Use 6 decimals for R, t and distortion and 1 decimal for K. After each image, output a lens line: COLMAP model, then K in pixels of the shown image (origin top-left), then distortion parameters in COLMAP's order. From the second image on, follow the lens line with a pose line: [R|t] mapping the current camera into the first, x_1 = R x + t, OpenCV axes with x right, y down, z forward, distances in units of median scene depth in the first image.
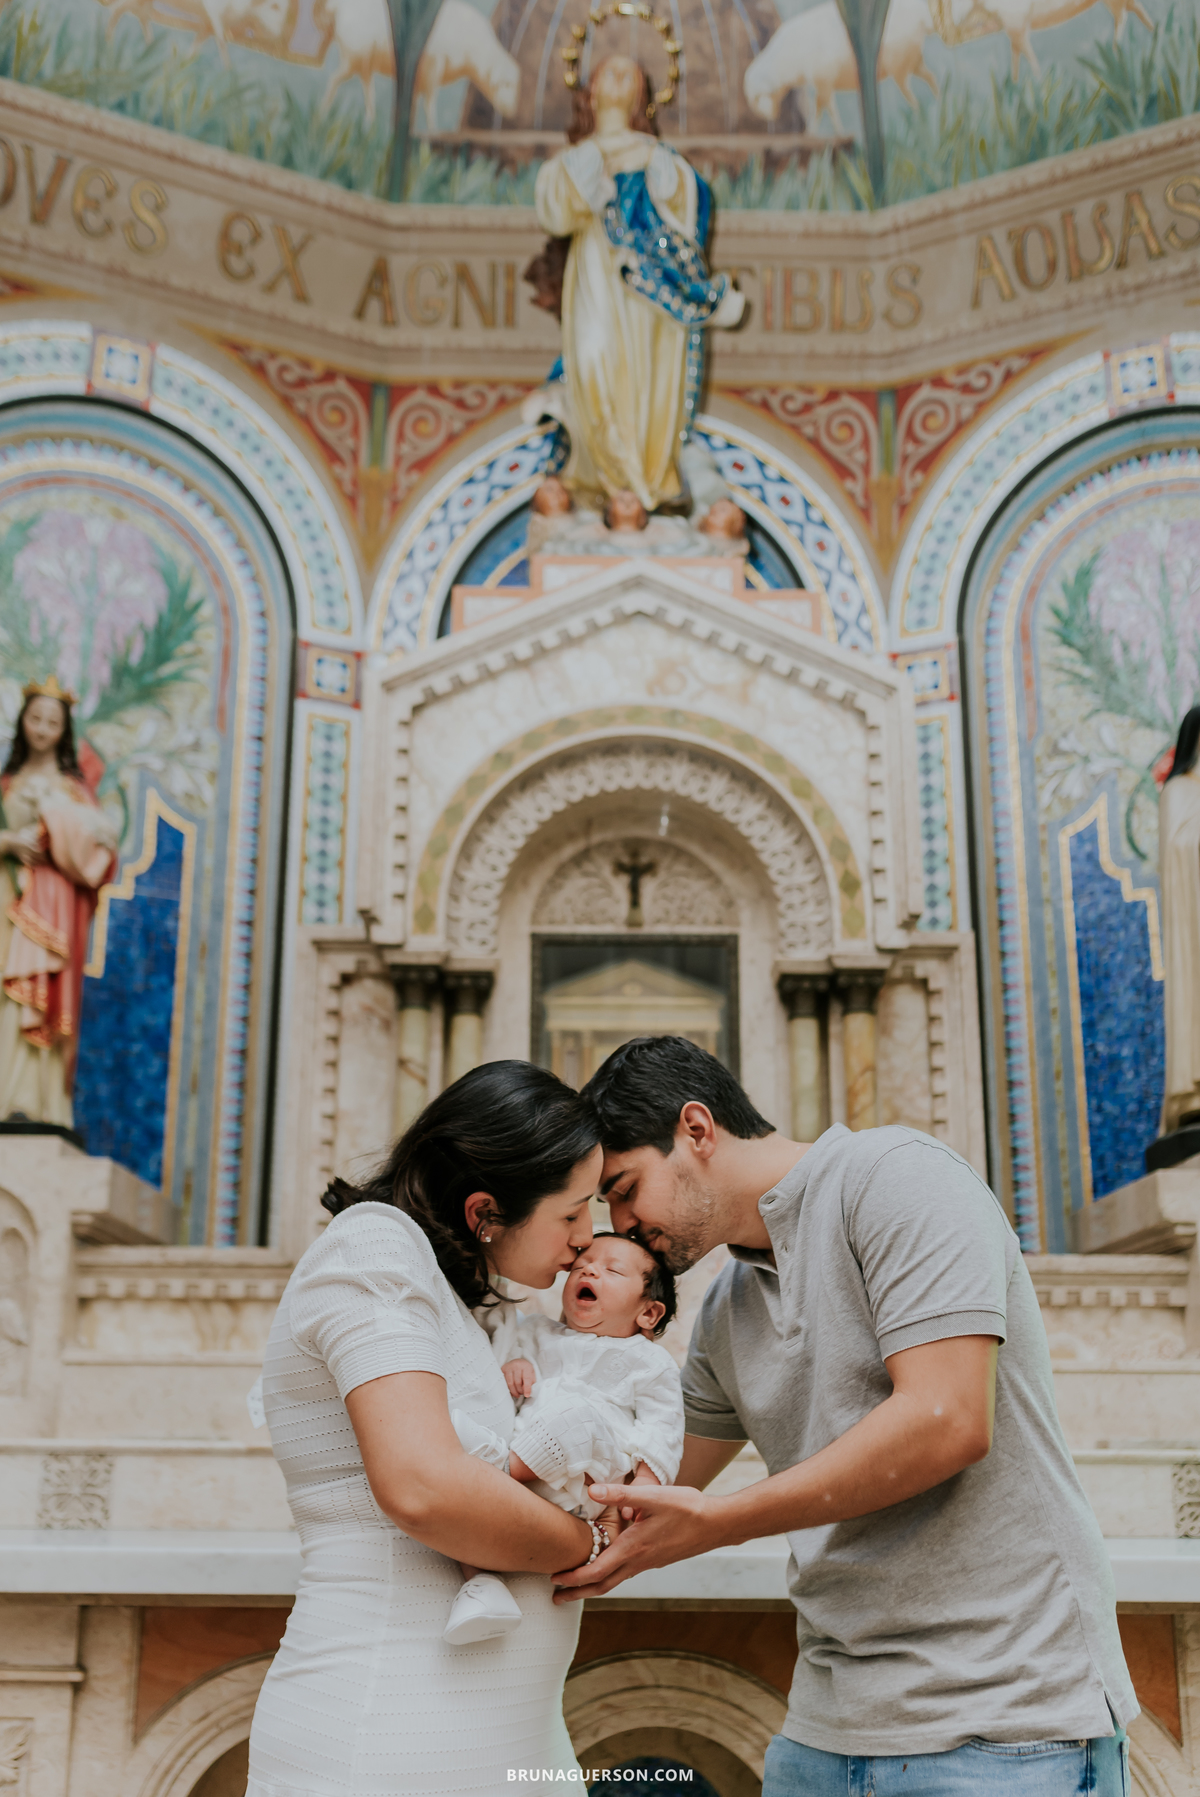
lens RADIAL K [[1843.4, 0, 601.7], [0, 1843.4, 951.5], [0, 0, 1]] dist [-0.007382, -0.011270]
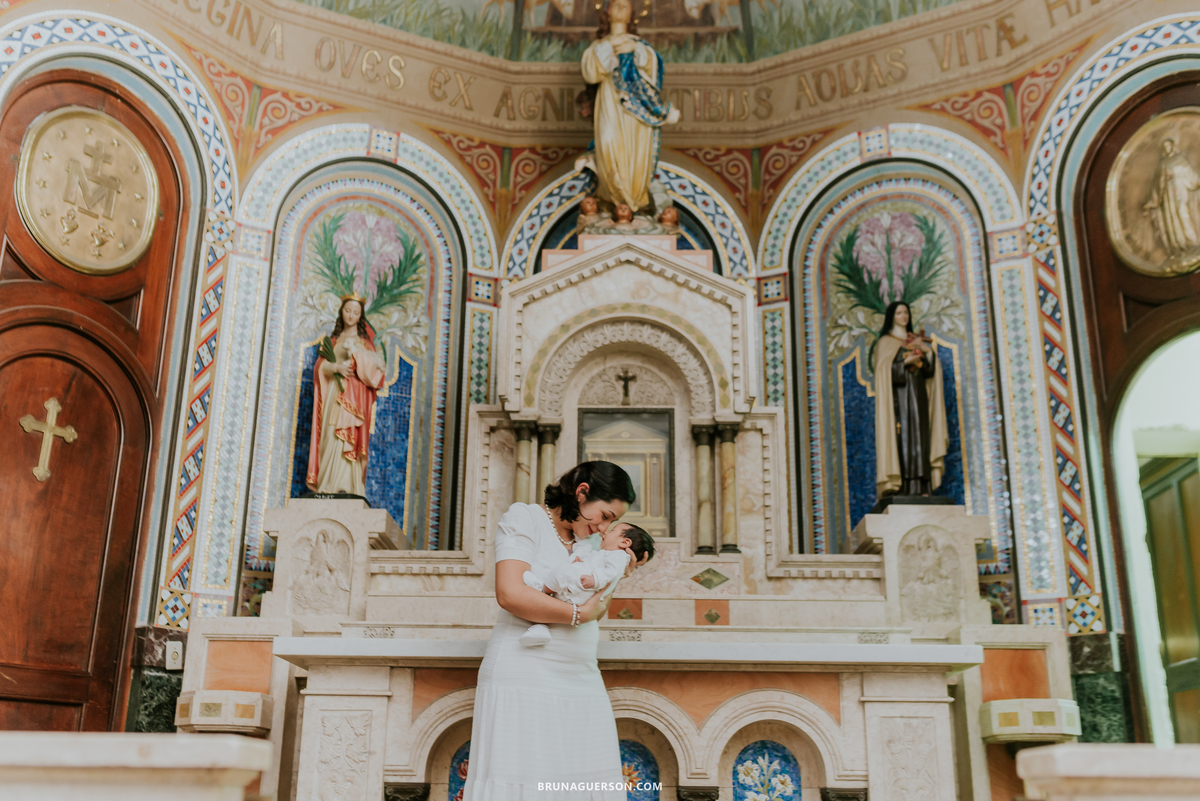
lens RADIAL K [[1231.0, 0, 620.5], [0, 1231.0, 396.6], [0, 0, 1]] dist [-0.007382, -0.011270]
pose [[0.999854, -0.003753, -0.016698, 0.029725], [0.002729, 0.998140, -0.060901, 0.054218], [0.016896, 0.060847, 0.998004, -0.368795]]
